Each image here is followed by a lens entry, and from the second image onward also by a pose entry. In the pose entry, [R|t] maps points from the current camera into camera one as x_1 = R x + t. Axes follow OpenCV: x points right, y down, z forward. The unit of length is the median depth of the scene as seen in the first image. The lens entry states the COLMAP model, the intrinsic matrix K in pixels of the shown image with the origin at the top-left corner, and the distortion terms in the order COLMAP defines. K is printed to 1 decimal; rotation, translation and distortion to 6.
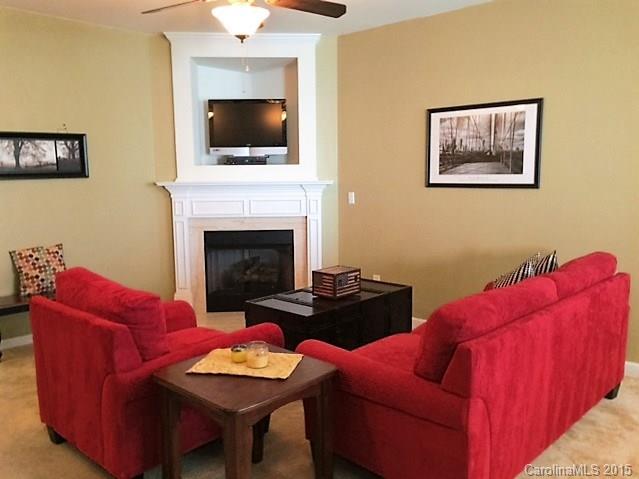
lens RADIAL K [[544.5, 0, 323.3], [0, 544.5, 240.7], [0, 0, 1]] dist [0.060811, -0.067896]
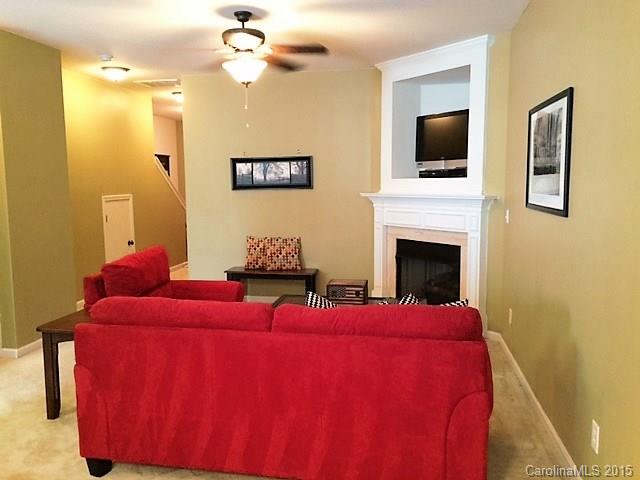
lens RADIAL K [[545.4, 0, 320.0], [0, 545.4, 242.3], [0, 0, 1]] dist [0.060811, -0.067896]
pose [[0.534959, 0.100043, -0.838934, 0.705695], [-0.105840, 0.993078, 0.050934, -0.056936], [0.838222, 0.061545, 0.541844, 0.319602]]
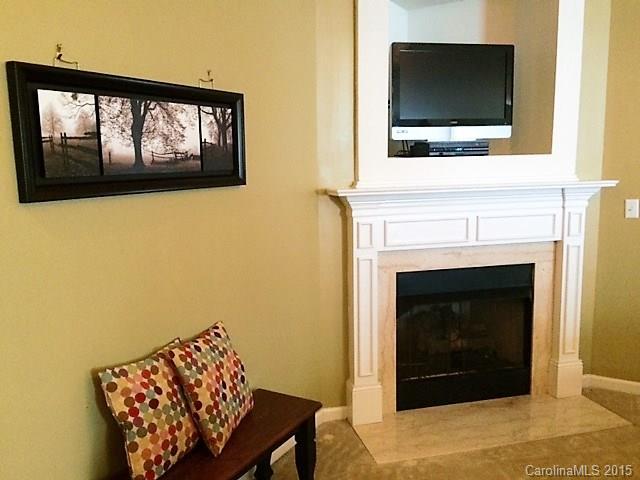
lens RADIAL K [[545.4, 0, 319.4], [0, 545.4, 237.8], [0, 0, 1]] dist [0.060811, -0.067896]
pose [[0.981338, -0.033084, 0.189423, -0.463432], [0.032343, 0.999452, 0.006998, -0.069551], [-0.189551, -0.000741, 0.981871, 0.517841]]
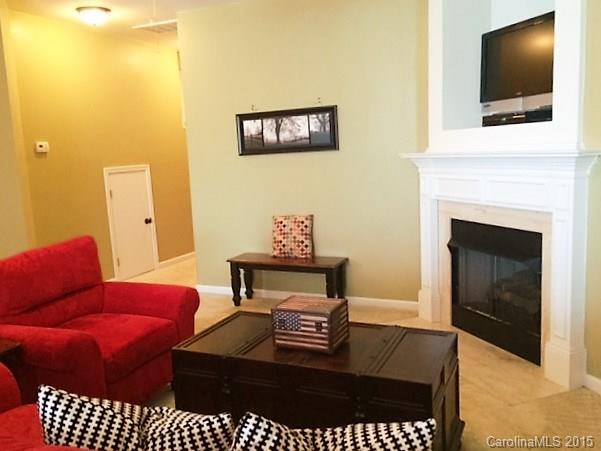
lens RADIAL K [[543.8, 0, 297.1], [0, 543.8, 228.8], [0, 0, 1]] dist [0.057181, -0.023257]
pose [[0.302189, 0.133877, -0.943800, 0.488839], [-0.078474, 0.990222, 0.115335, -0.083734], [0.950012, 0.039211, 0.309740, 0.649205]]
